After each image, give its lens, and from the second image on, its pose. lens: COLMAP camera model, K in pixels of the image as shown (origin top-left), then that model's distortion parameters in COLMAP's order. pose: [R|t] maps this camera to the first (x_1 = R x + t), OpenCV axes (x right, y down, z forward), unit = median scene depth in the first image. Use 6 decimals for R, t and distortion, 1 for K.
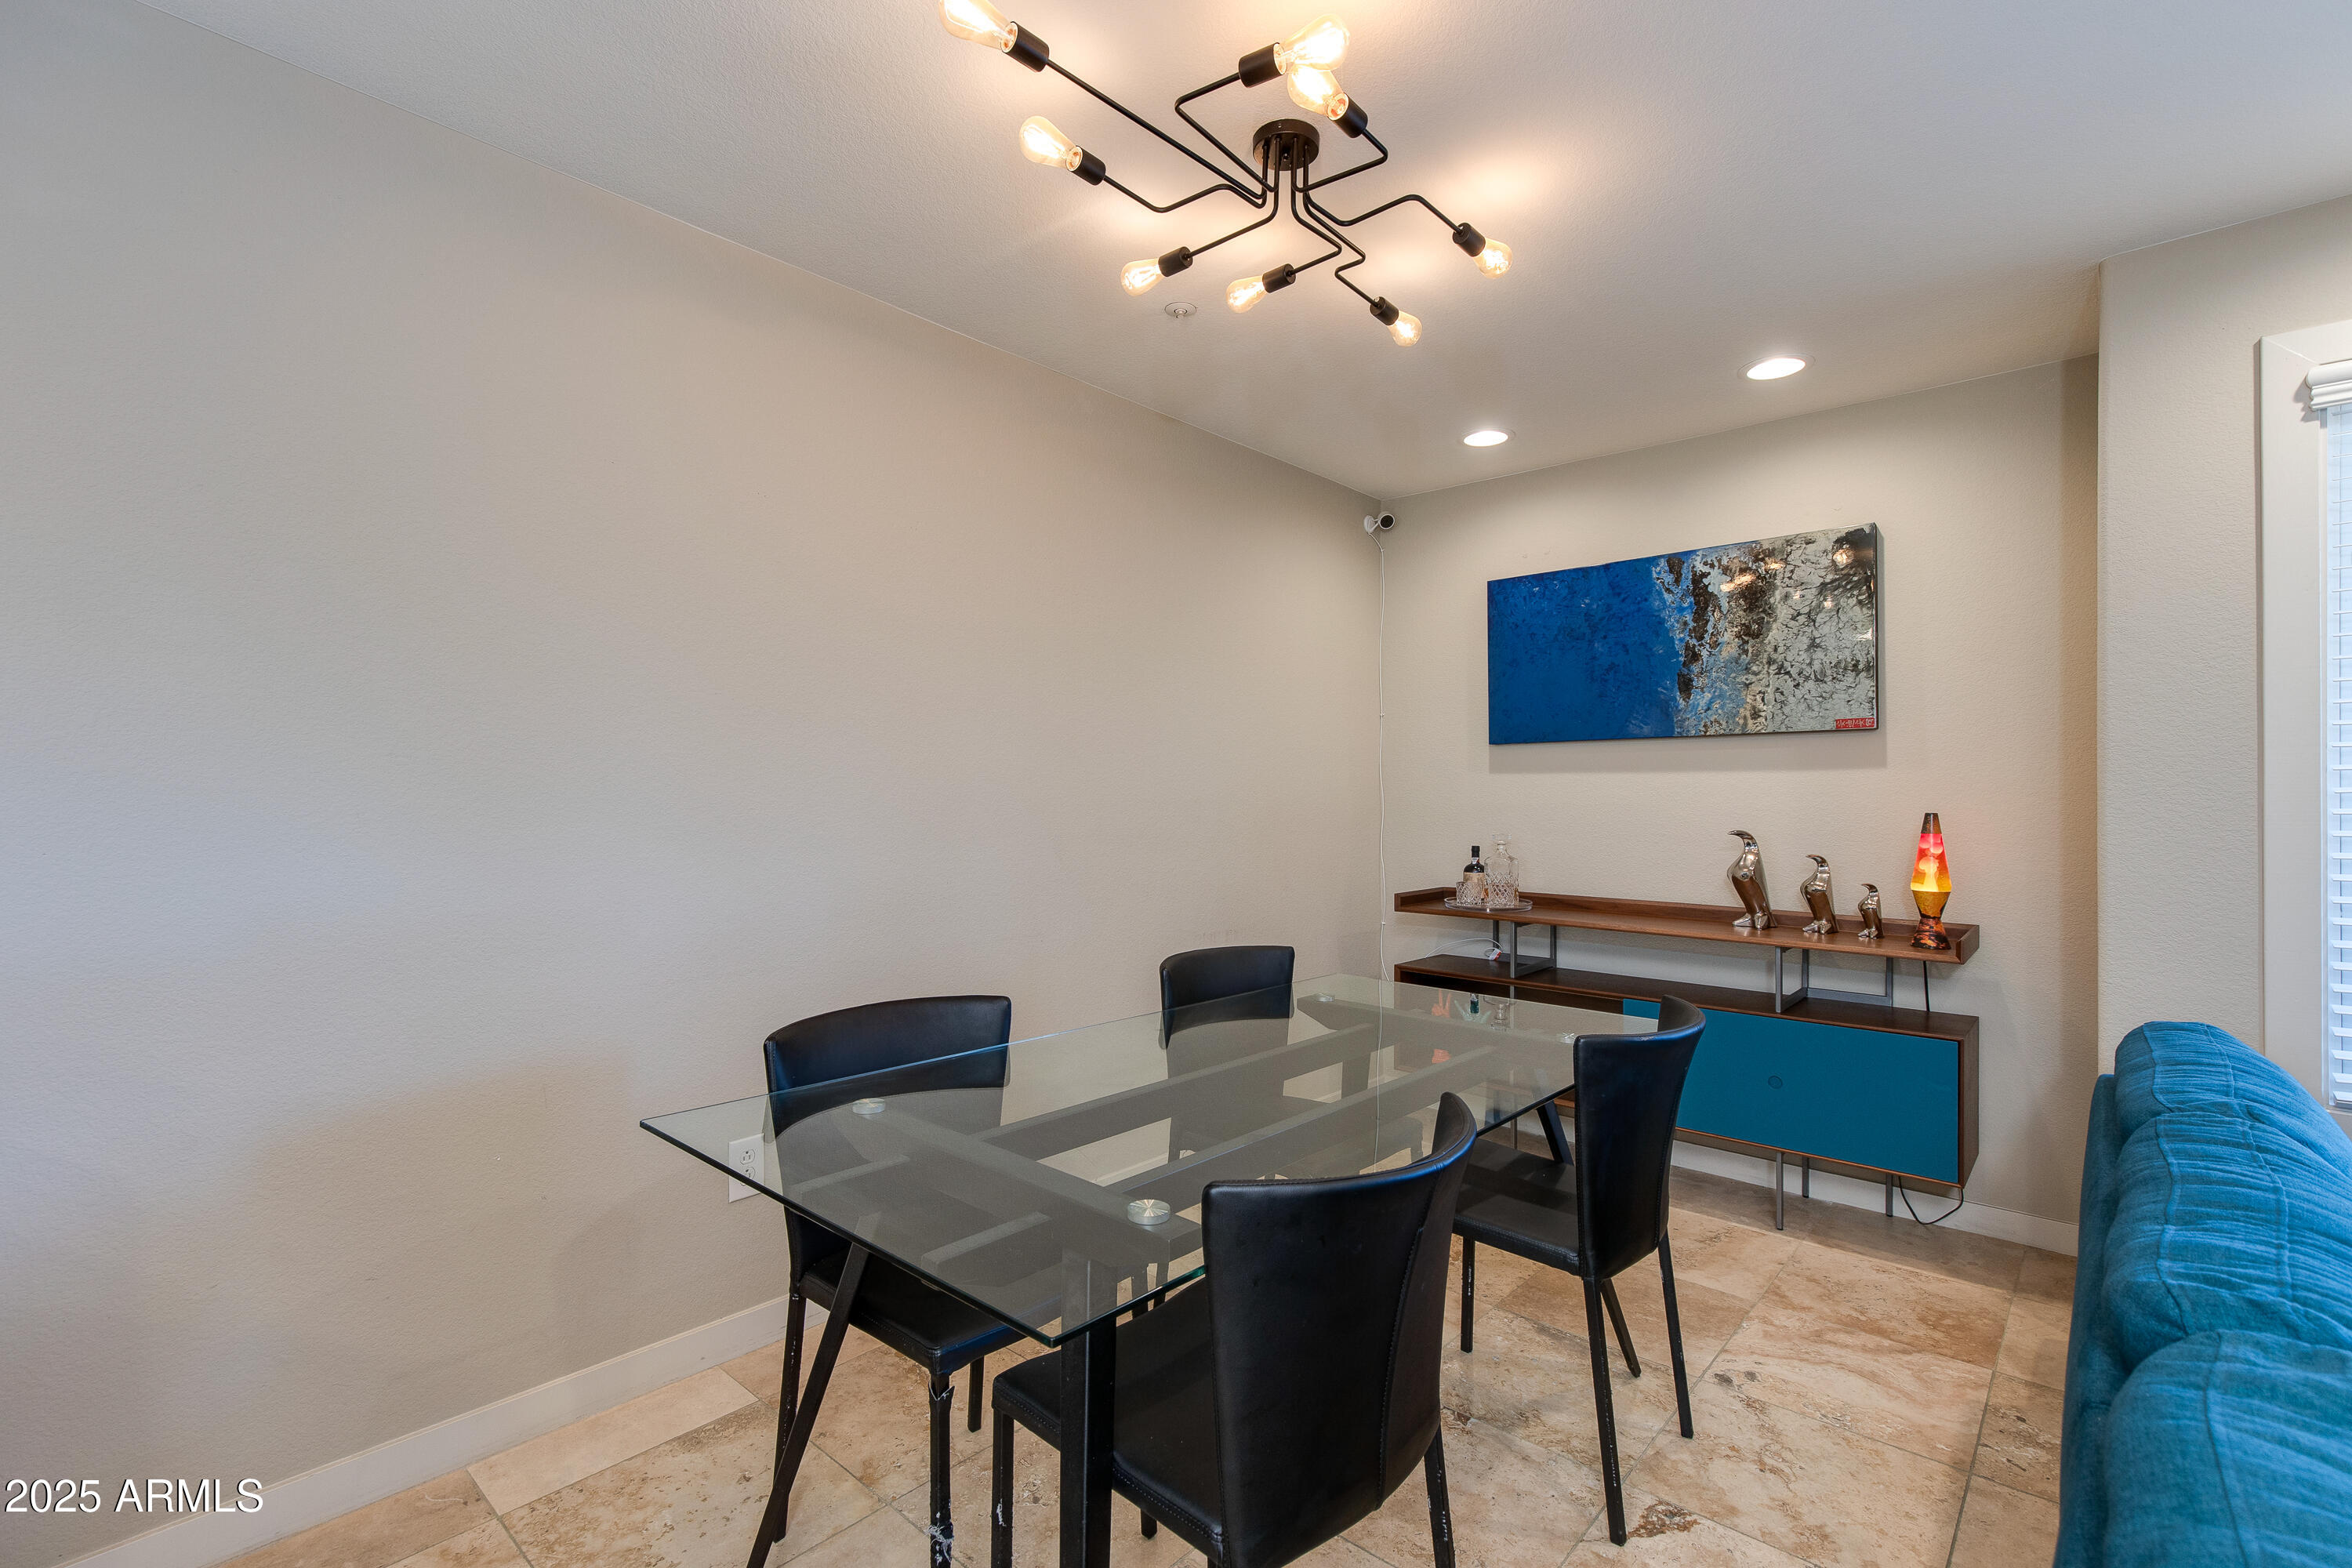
lens RADIAL K [[1045.8, 0, 1183.7], [0, 1045.8, 791.9], [0, 0, 1]] dist [0.000149, 0.000139]
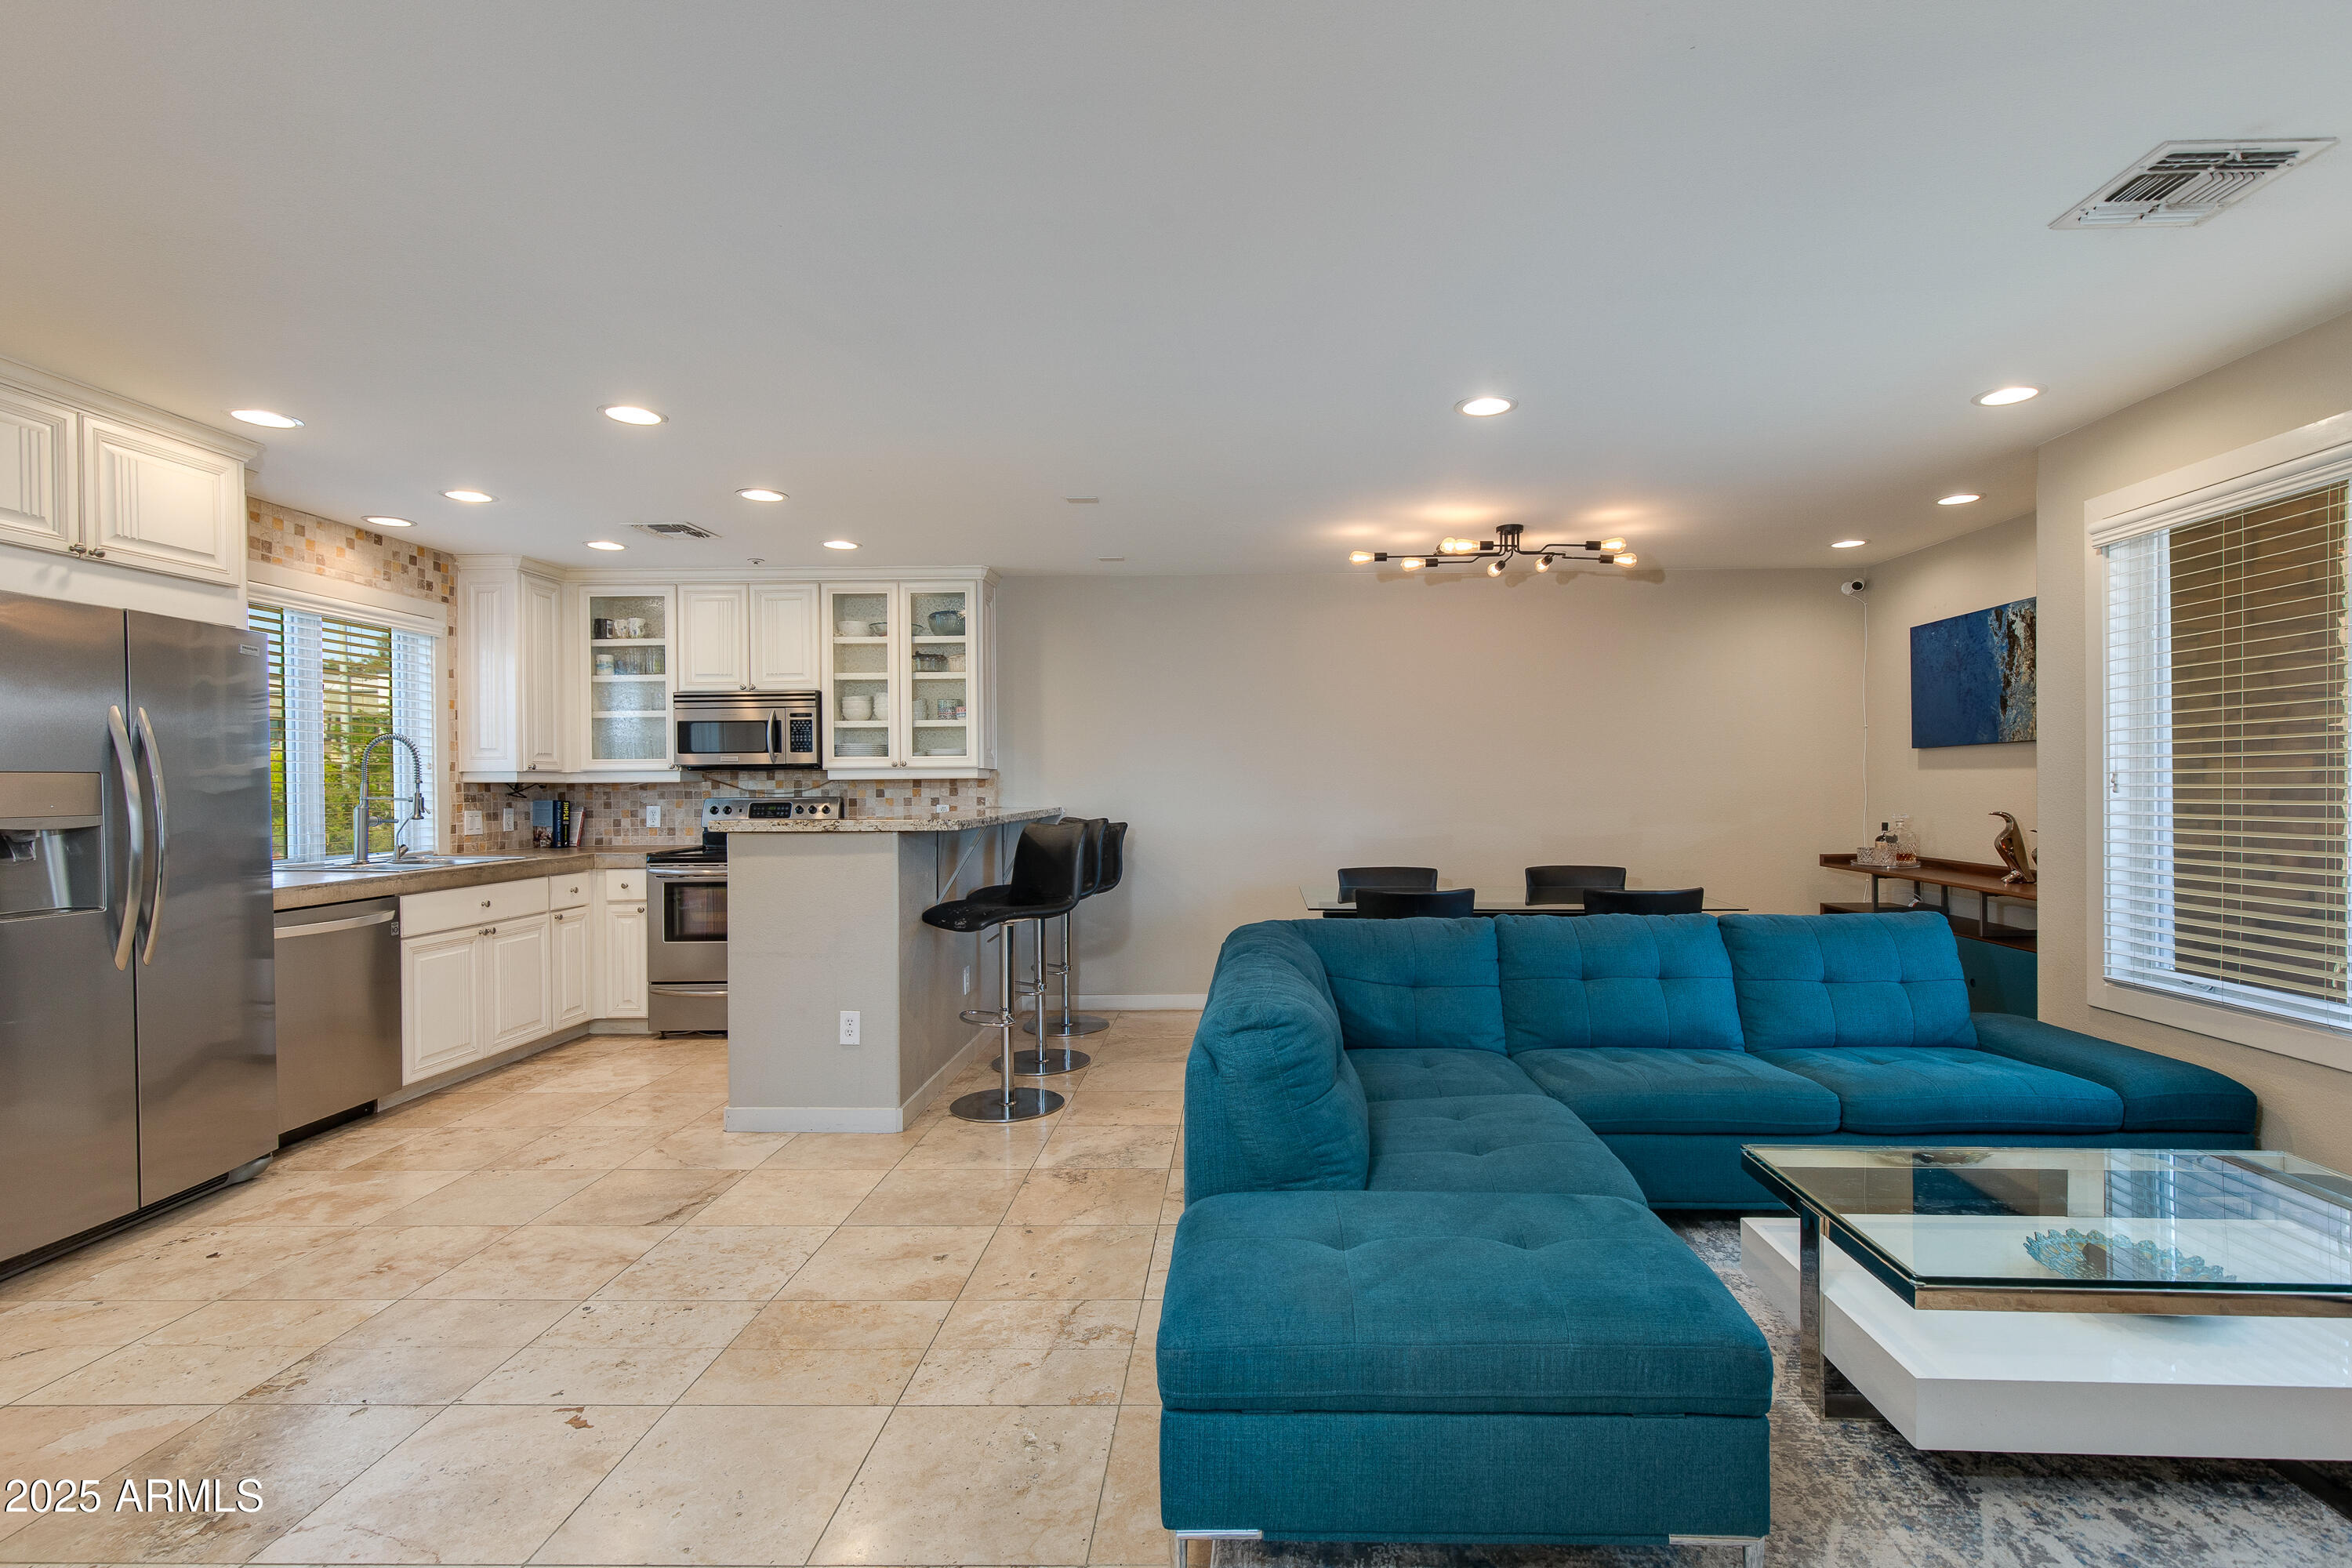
lens RADIAL K [[1066.5, 0, 1188.4], [0, 1066.5, 794.0], [0, 0, 1]] dist [0.002848, 0.000286]
pose [[0.640894, -0.008897, -0.767578, 0.830388], [0.019794, 0.999792, 0.004939, -0.013285], [0.767374, -0.018359, 0.640936, -0.667388]]
